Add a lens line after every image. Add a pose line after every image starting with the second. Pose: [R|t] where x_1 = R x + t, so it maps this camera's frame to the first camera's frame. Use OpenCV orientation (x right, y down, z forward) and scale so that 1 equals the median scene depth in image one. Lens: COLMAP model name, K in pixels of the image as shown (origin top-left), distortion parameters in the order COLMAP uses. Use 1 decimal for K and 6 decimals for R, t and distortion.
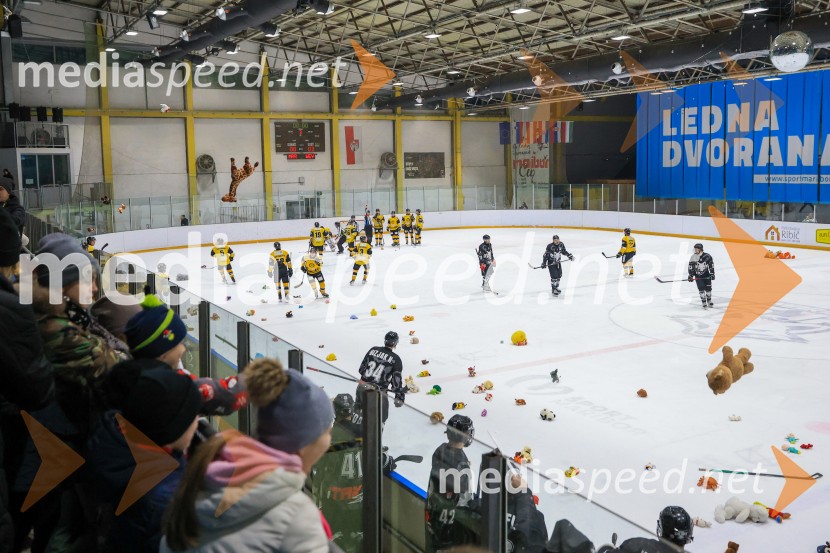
lens RADIAL K [[805.3, 0, 427.2], [0, 805.3, 232.3], [0, 0, 1]] dist [0.025804, 0.000000]
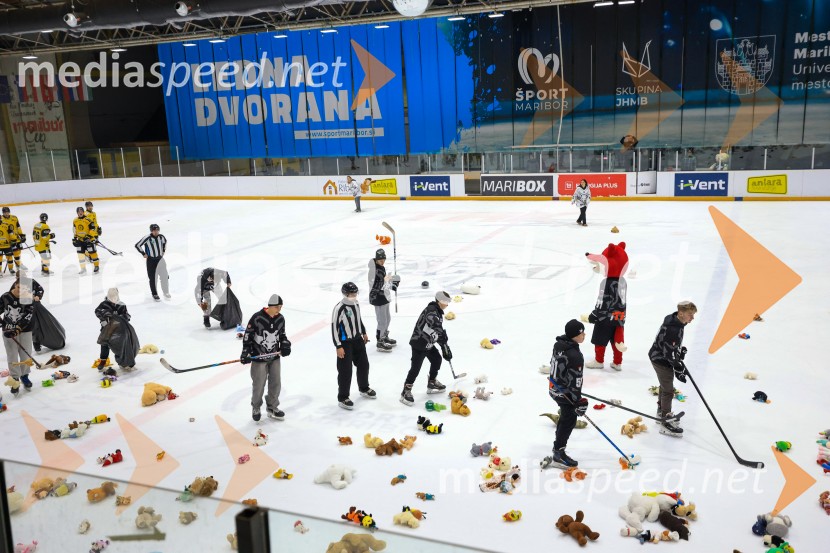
lens RADIAL K [[781.7, 0, 405.8], [0, 781.7, 276.2], [0, 0, 1]] dist [0.045304, 0.000000]
pose [[0.808615, -0.142430, 0.570838, -0.066151], [0.082002, 0.988068, 0.130374, -0.008521], [-0.582595, -0.058612, 0.810646, 0.119001]]
